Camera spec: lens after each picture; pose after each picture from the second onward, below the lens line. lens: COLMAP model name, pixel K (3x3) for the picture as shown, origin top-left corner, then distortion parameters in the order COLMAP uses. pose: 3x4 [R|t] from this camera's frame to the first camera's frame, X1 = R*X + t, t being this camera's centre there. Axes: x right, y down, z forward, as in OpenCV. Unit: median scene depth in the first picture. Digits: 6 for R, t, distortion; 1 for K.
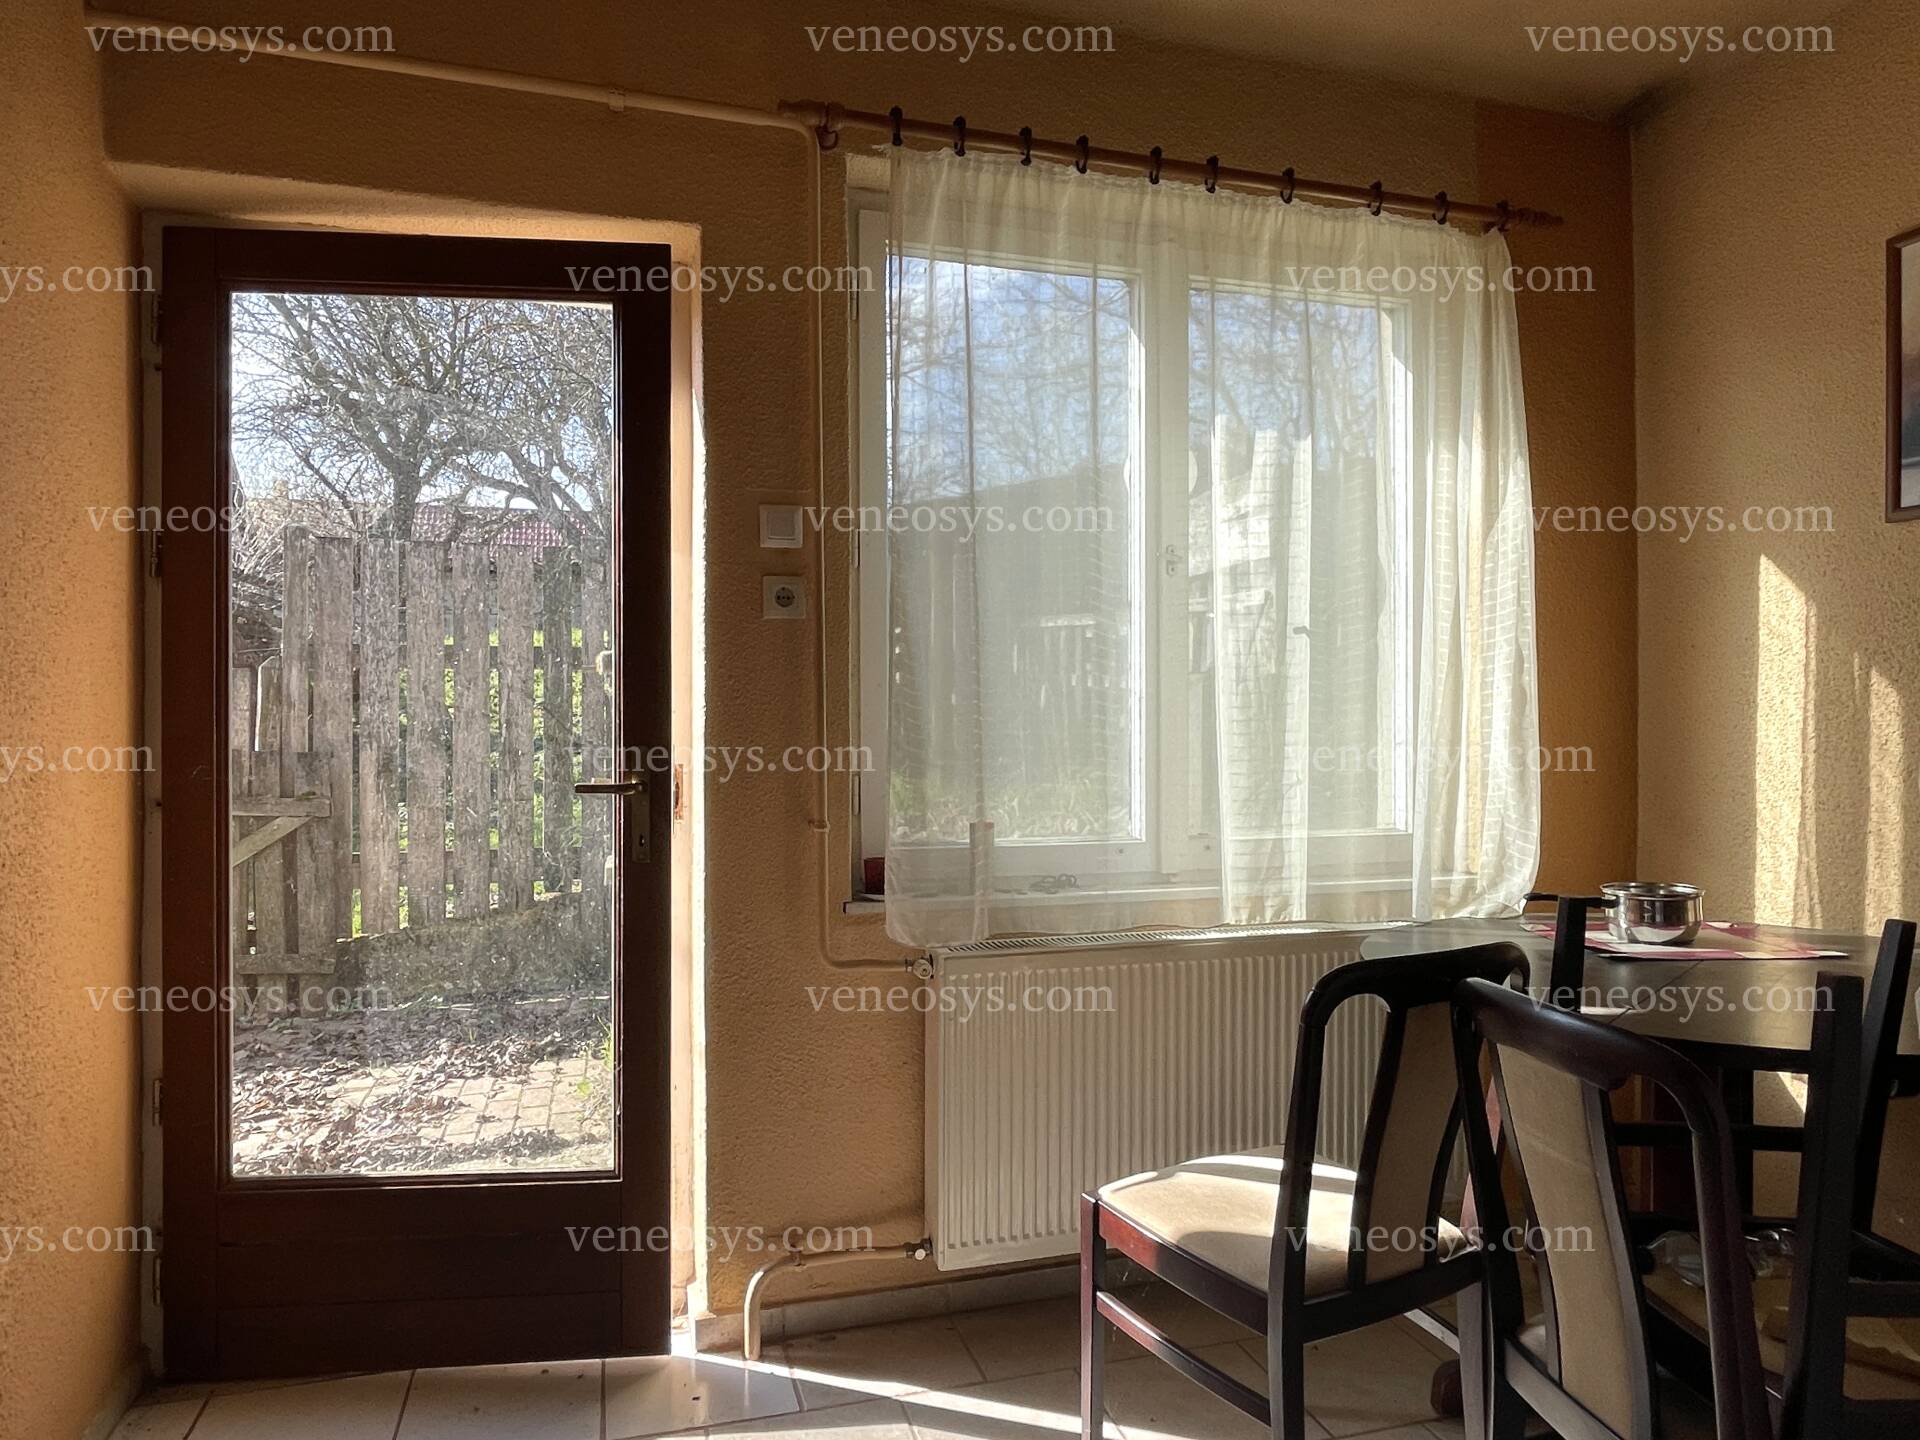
lens RADIAL K [[1193.8, 0, 959.9], [0, 1193.8, 723.5], [0, 0, 1]] dist [-0.005170, -0.001897]
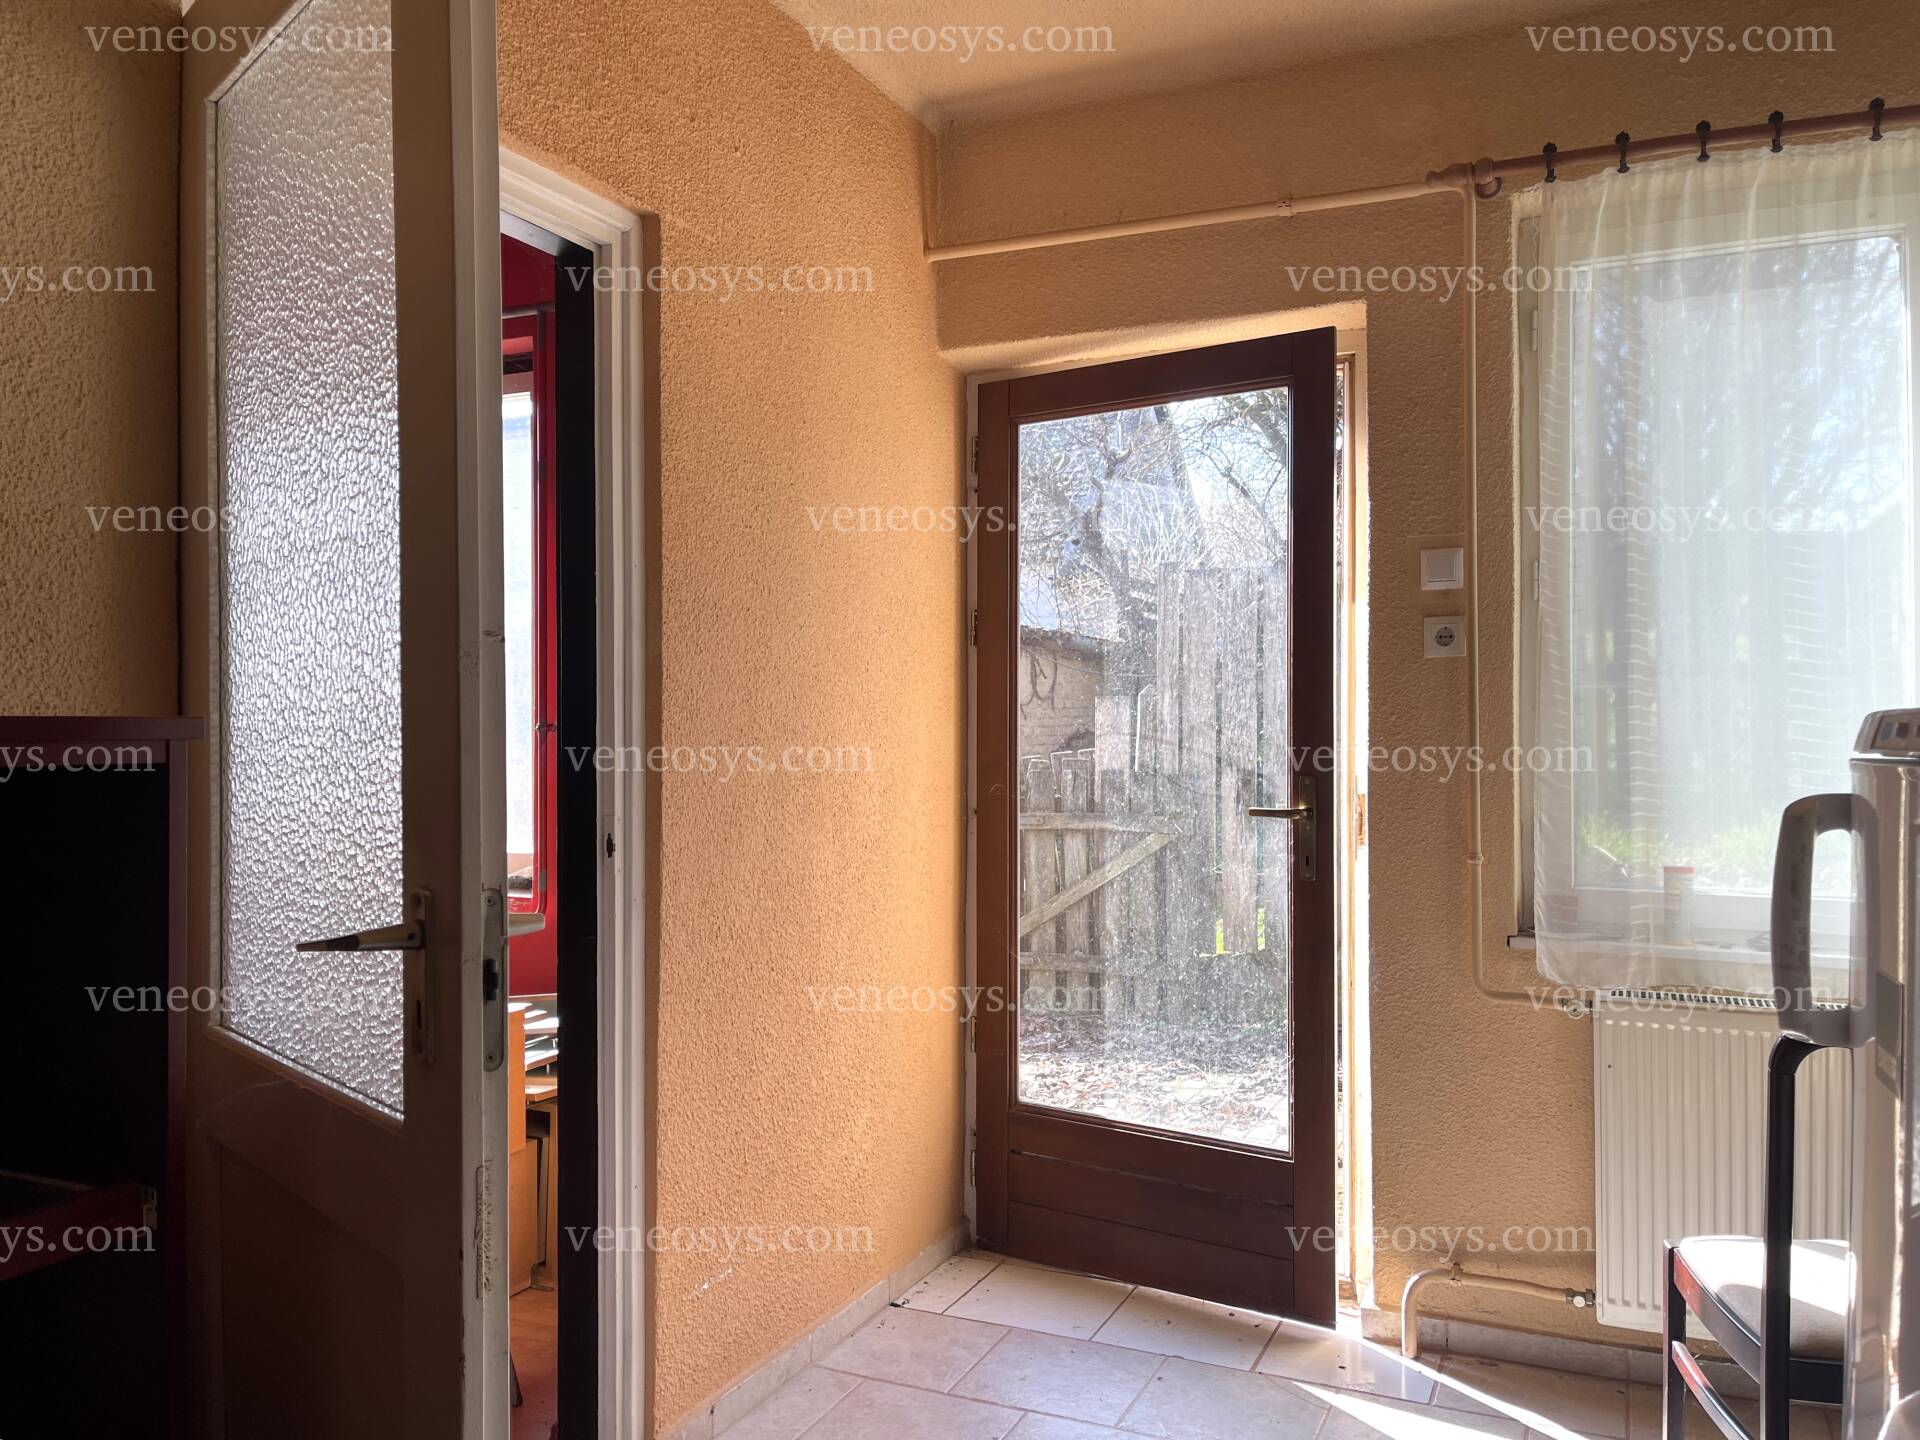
lens RADIAL K [[1412.4, 0, 960.5], [0, 1412.4, 723.3], [0, 0, 1]] dist [0.002442, -0.008736]
pose [[0.758723, -0.004389, -0.651398, 0.337760], [-0.004723, 0.999914, -0.012238, -0.012795], [0.651396, 0.012361, 0.758637, -0.214569]]
